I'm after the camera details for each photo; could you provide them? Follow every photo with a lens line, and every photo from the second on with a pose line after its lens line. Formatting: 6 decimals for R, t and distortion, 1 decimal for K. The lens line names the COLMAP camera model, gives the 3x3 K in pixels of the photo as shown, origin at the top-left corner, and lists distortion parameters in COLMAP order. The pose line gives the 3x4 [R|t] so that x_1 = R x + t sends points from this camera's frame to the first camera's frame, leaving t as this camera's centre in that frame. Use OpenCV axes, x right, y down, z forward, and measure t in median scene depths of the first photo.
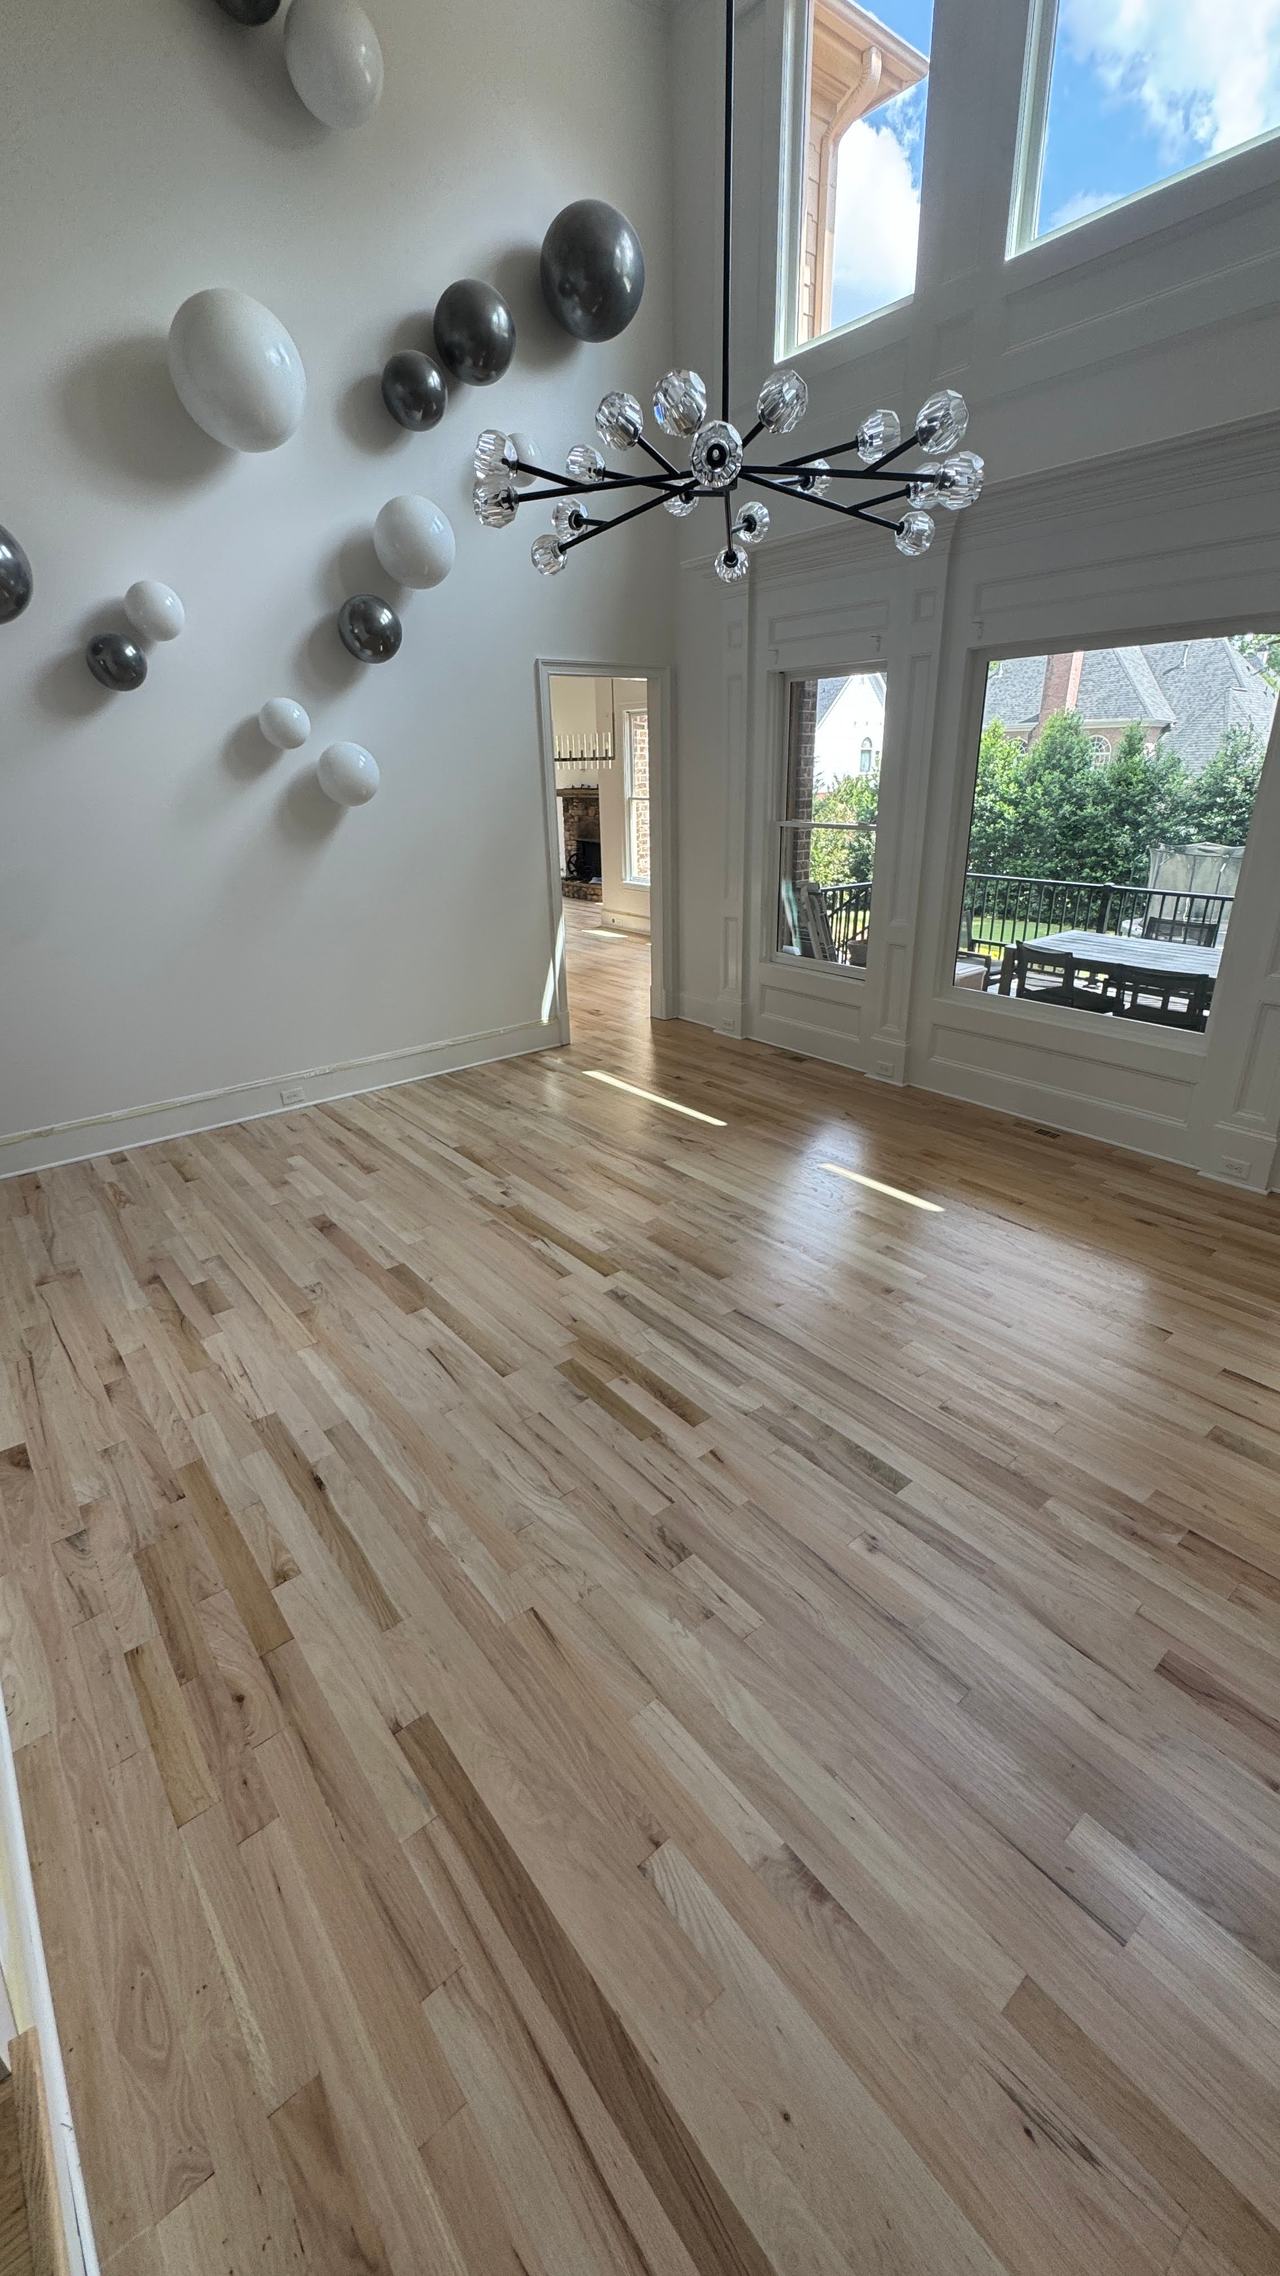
lens RADIAL K [[907.7, 0, 642.8], [0, 907.7, 1134.8], [0, 0, 1]] dist [-0.004054, 0.000328]
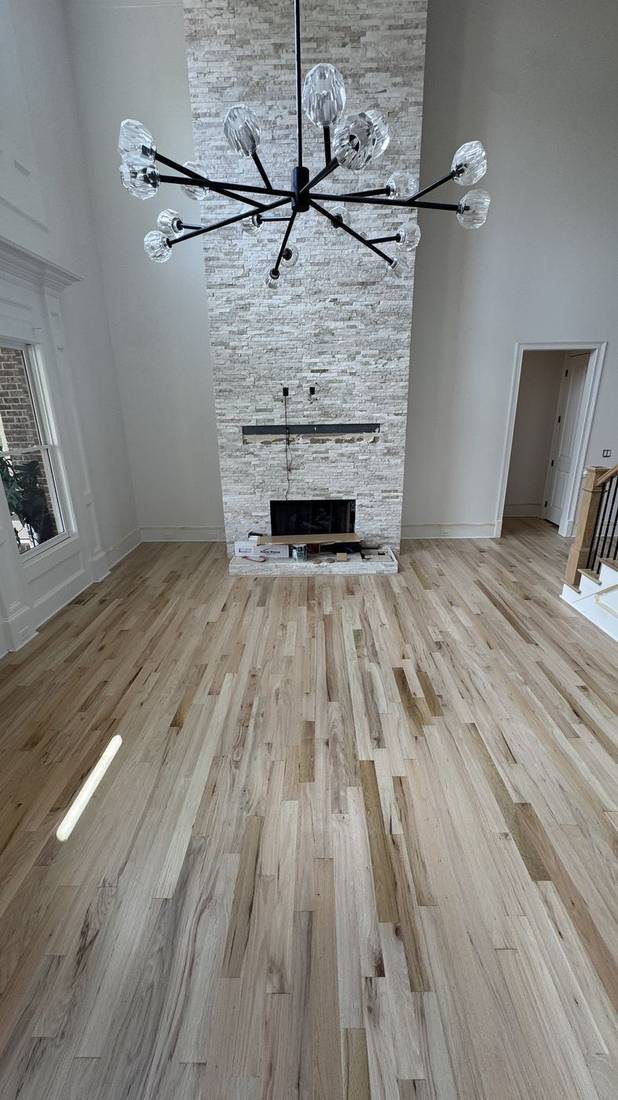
lens RADIAL K [[438.7, 0, 310.4], [0, 438.7, 548.5], [0, 0, 1]] dist [-0.004054, 0.000328]
pose [[-0.768958, -0.171912, 0.615751, -0.428733], [0.273986, 0.781608, 0.560375, -0.657343], [-0.577611, 0.599612, -0.553923, 1.646535]]
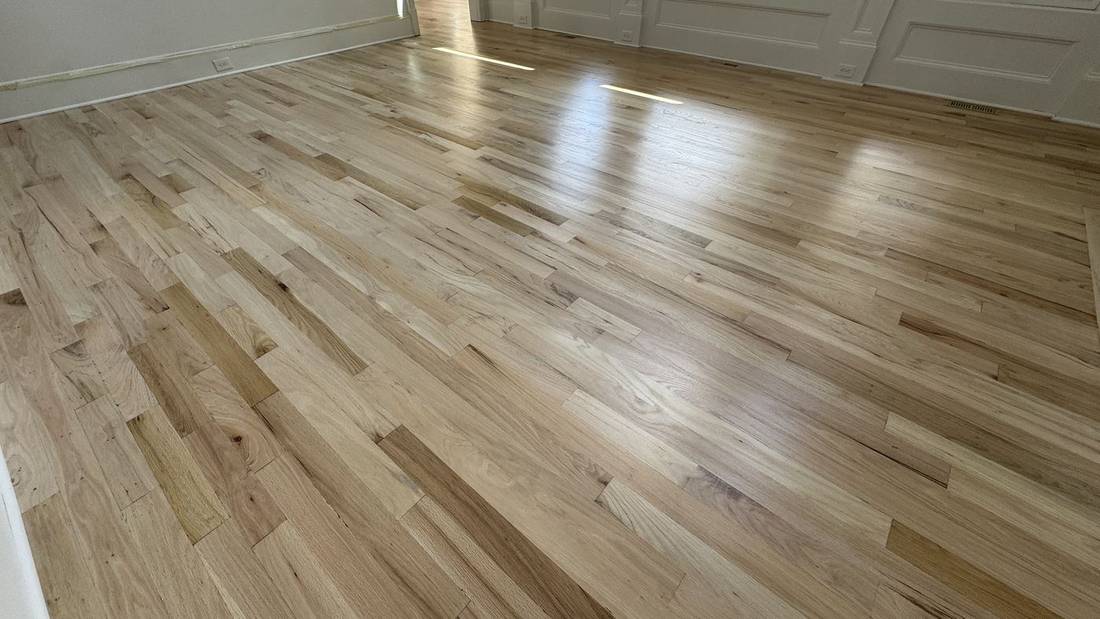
lens RADIAL K [[438.7, 0, 550.0], [0, 438.7, 309.5], [0, 0, 1]] dist [-0.004054, 0.000328]
pose [[0.981545, -0.117429, 0.150931, -0.079825], [0.058455, 0.935718, 0.347871, 0.211855], [-0.182079, -0.332628, 0.925314, 0.331817]]
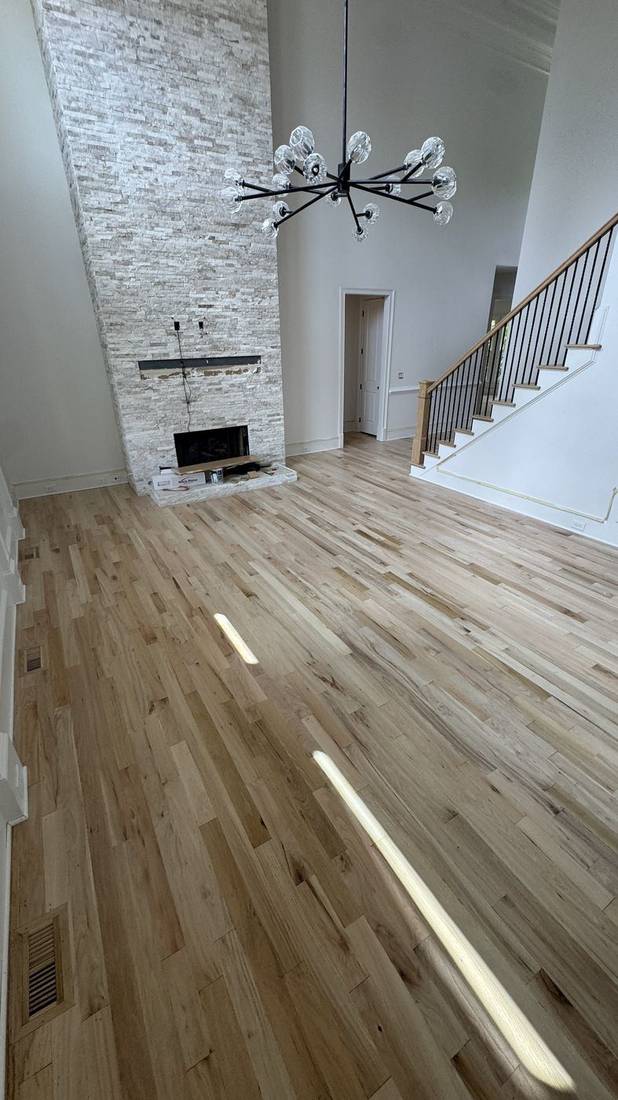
lens RADIAL K [[438.7, 0, 310.4], [0, 438.7, 548.5], [0, 0, 1]] dist [-0.004054, 0.000328]
pose [[-0.988826, -0.028829, 0.146258, -0.007147], [0.090199, 0.665434, 0.740987, -0.896952], [-0.118687, 0.745900, -0.655398, 2.229903]]
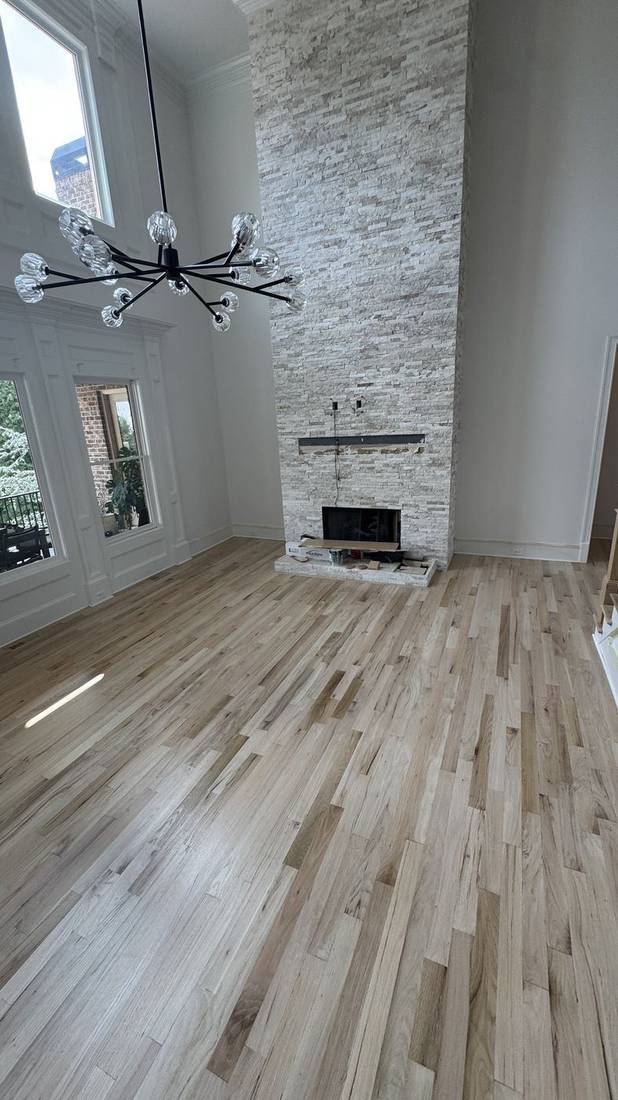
lens RADIAL K [[438.7, 0, 310.4], [0, 438.7, 548.5], [0, 0, 1]] dist [-0.004054, 0.000328]
pose [[-0.449059, -0.220442, 0.865882, -0.896410], [0.398317, 0.818076, 0.414844, -0.508201], [-0.799806, 0.531185, -0.279559, 1.277659]]
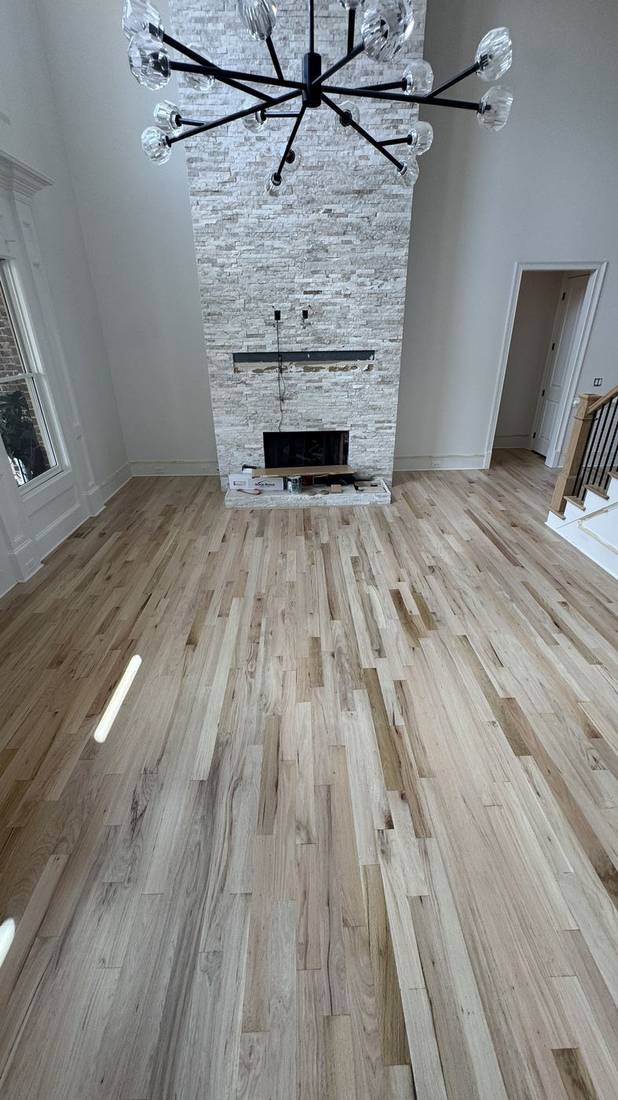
lens RADIAL K [[438.7, 0, 310.4], [0, 438.7, 548.5], [0, 0, 1]] dist [-0.004054, 0.000328]
pose [[-0.793854, -0.244259, 0.556896, -0.419710], [0.260427, 0.690997, 0.674315, -0.674844], [-0.549521, 0.680339, -0.484939, 1.713426]]
